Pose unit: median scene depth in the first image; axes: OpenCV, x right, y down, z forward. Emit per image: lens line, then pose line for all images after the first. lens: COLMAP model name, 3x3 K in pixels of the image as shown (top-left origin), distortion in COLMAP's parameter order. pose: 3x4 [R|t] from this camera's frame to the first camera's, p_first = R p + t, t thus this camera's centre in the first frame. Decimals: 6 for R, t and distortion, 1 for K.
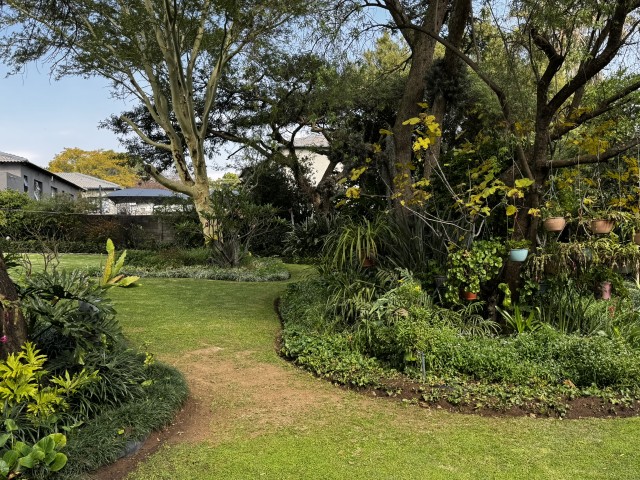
lens RADIAL K [[499.5, 0, 322.6], [0, 499.5, 241.5], [0, 0, 1]] dist [0.117050, -0.217938]
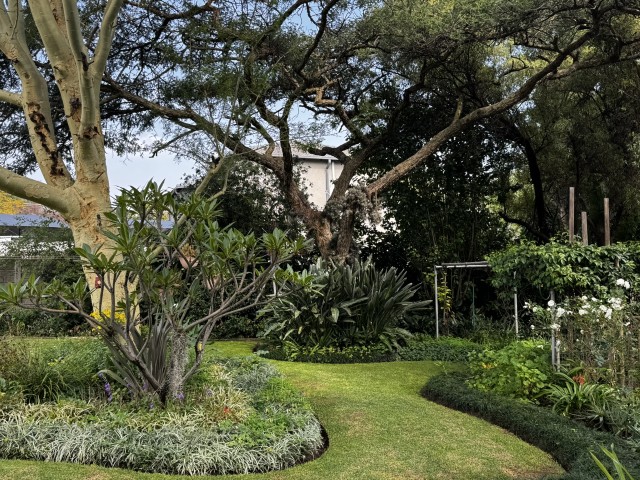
lens RADIAL K [[499.5, 0, 322.6], [0, 499.5, 241.5], [0, 0, 1]] dist [0.117050, -0.217938]
pose [[0.987039, 0.024220, 0.158640, -0.103384], [-0.010454, 0.996150, -0.087043, -0.028816], [-0.160137, 0.084257, 0.983492, 0.495692]]
